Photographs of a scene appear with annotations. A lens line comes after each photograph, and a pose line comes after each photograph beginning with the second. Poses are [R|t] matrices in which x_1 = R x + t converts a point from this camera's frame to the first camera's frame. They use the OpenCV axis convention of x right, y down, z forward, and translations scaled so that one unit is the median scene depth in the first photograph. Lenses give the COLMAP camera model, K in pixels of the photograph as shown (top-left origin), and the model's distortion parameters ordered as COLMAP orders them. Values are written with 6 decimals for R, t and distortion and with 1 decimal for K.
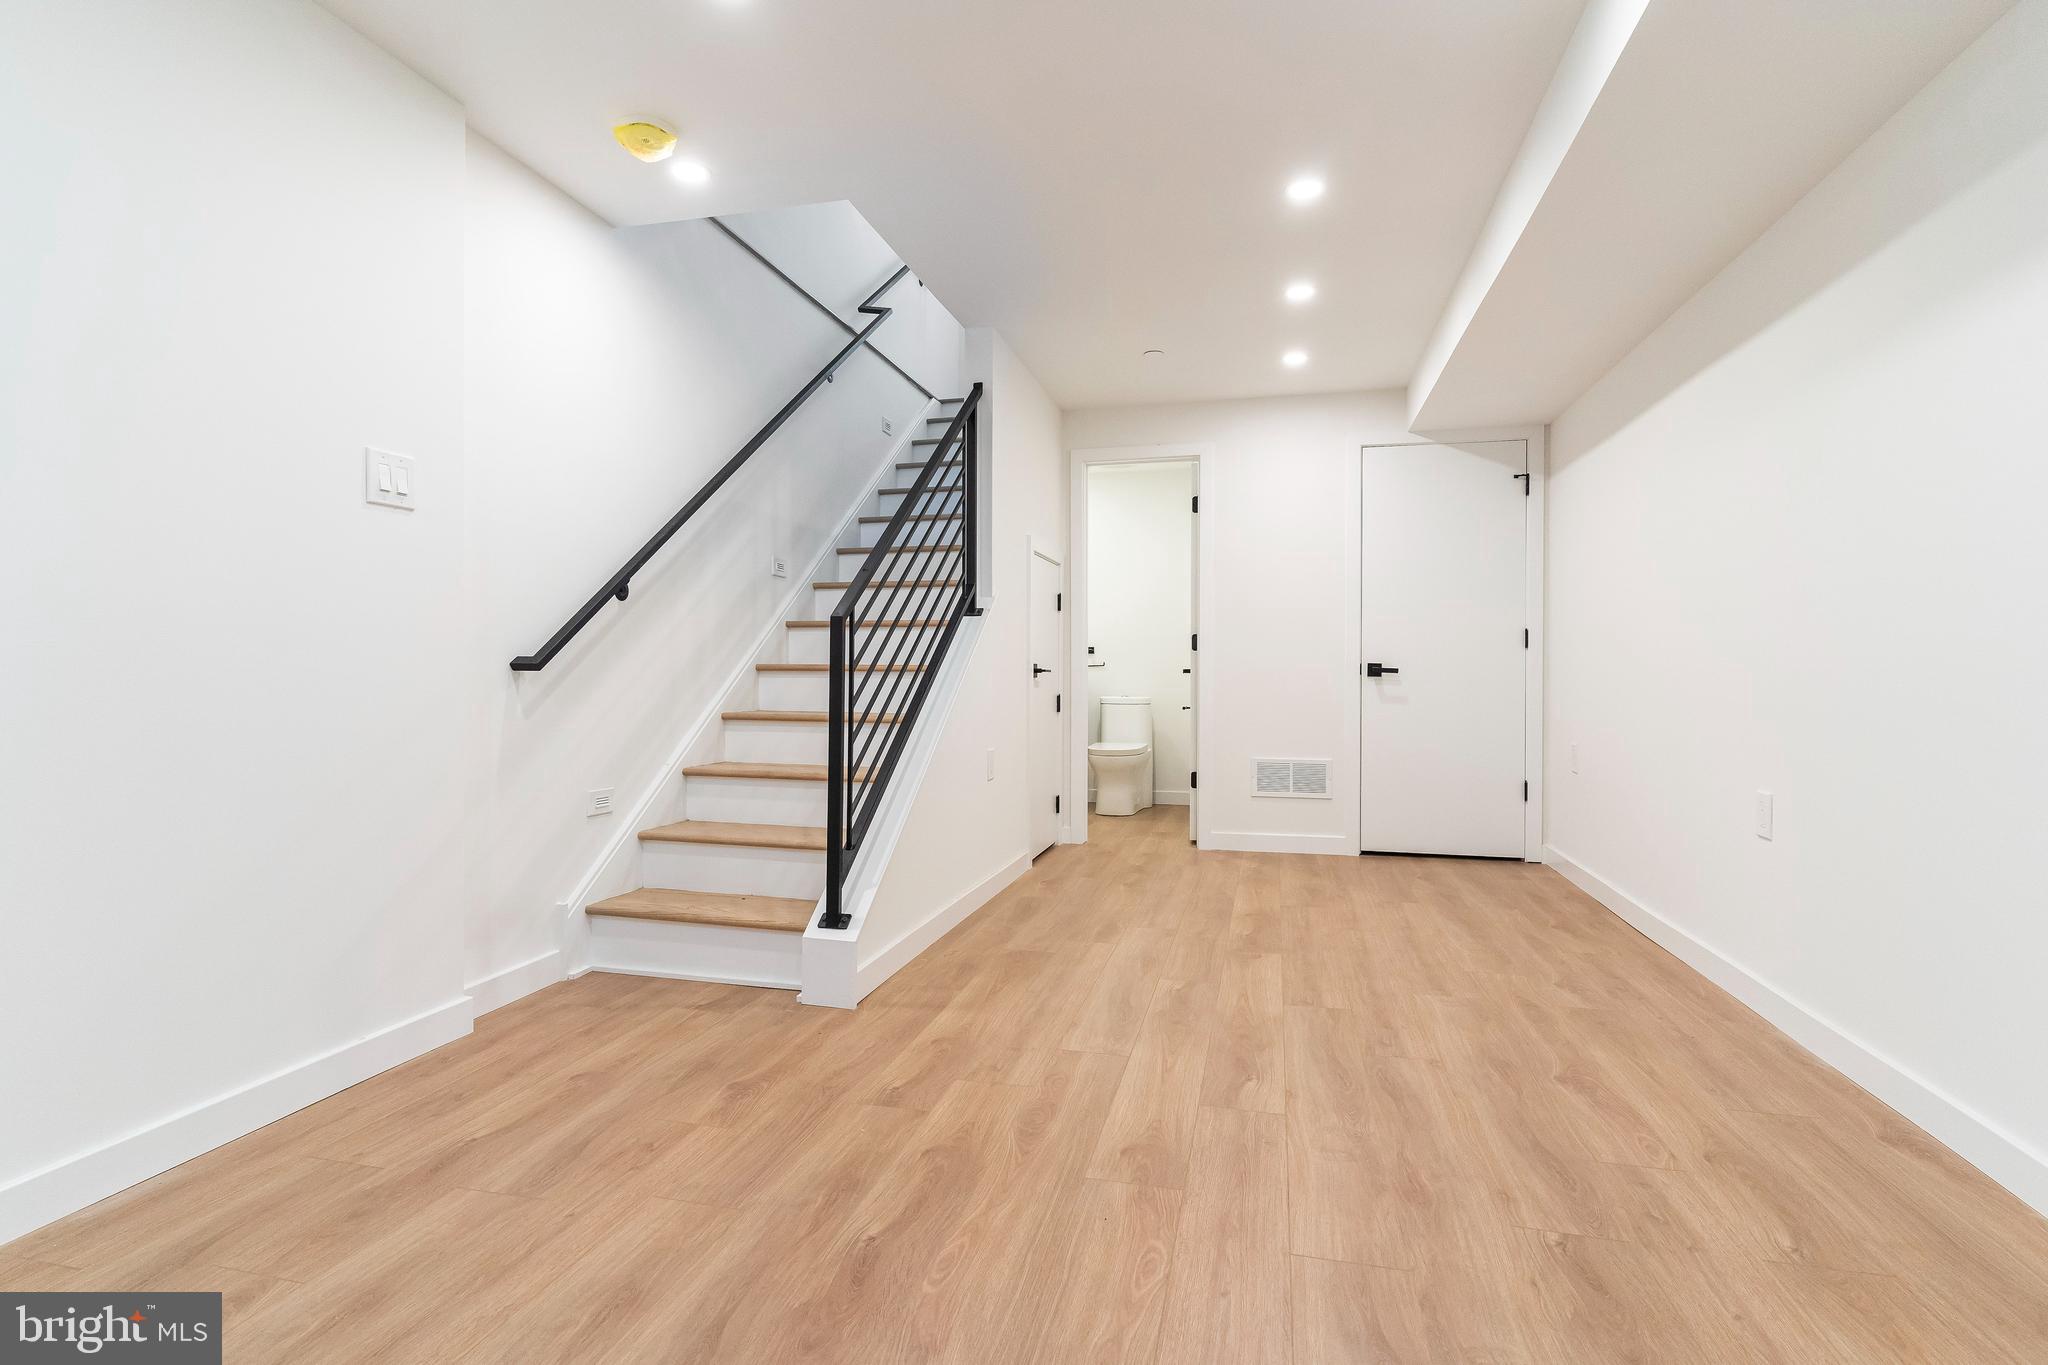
lens RADIAL K [[1002.1, 0, 1021.4], [0, 1002.1, 676.2], [0, 0, 1]] dist [-0.002219, 0.000657]
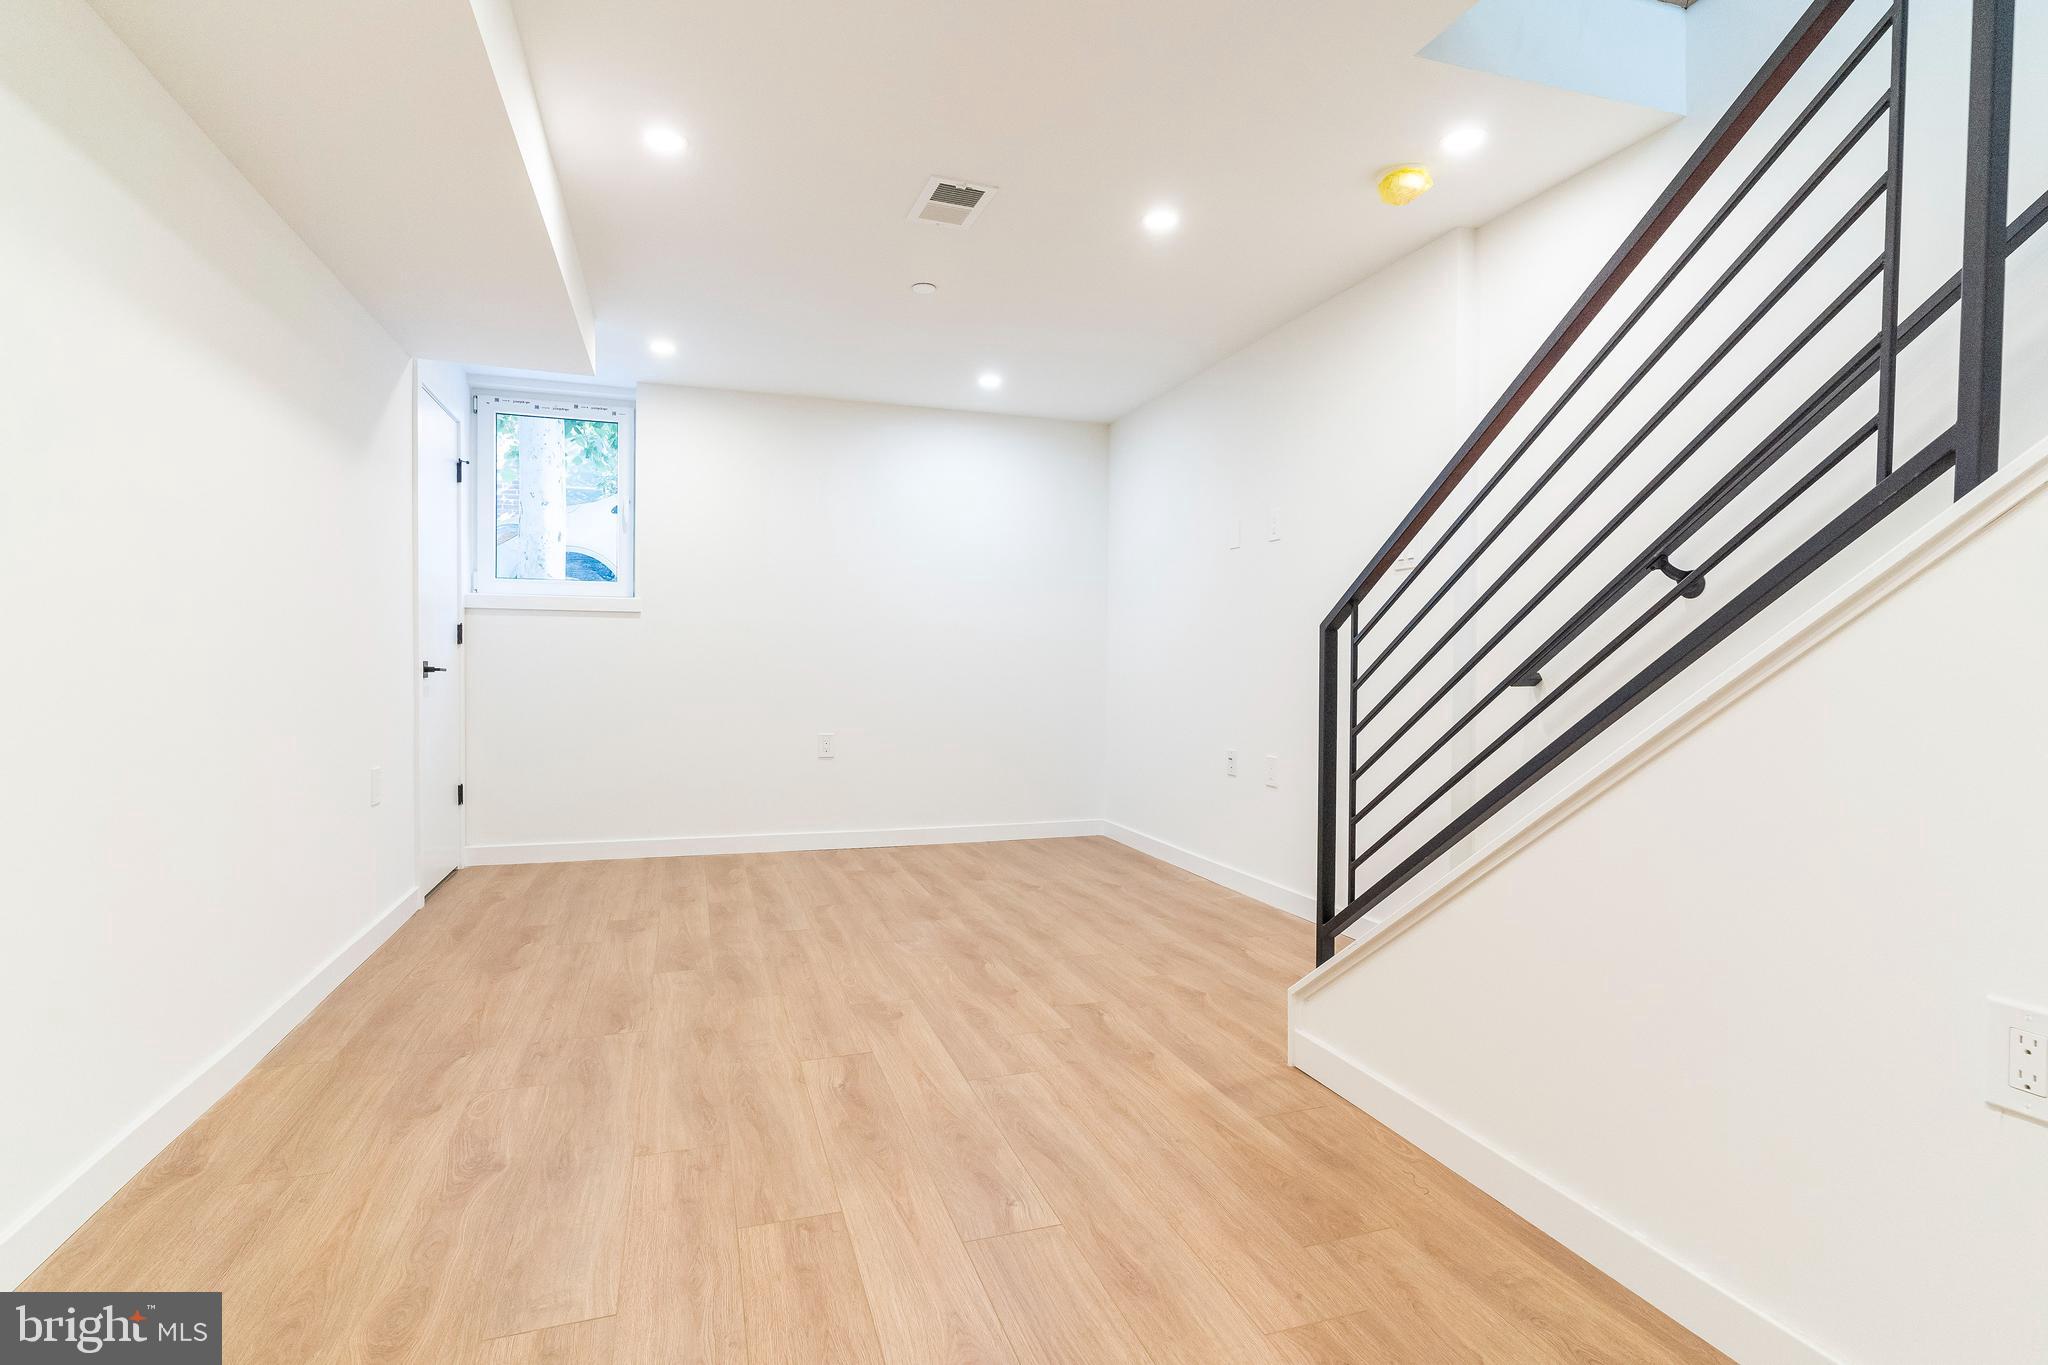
lens RADIAL K [[1002.1, 0, 1023.5], [0, 1002.1, 681.3], [0, 0, 1]] dist [-0.002219, 0.000657]
pose [[-0.841275, 0.001258, -0.540606, 0.629030], [-0.010941, 0.999753, 0.019353, -0.031949], [0.540497, 0.022196, -0.841053, 1.967365]]
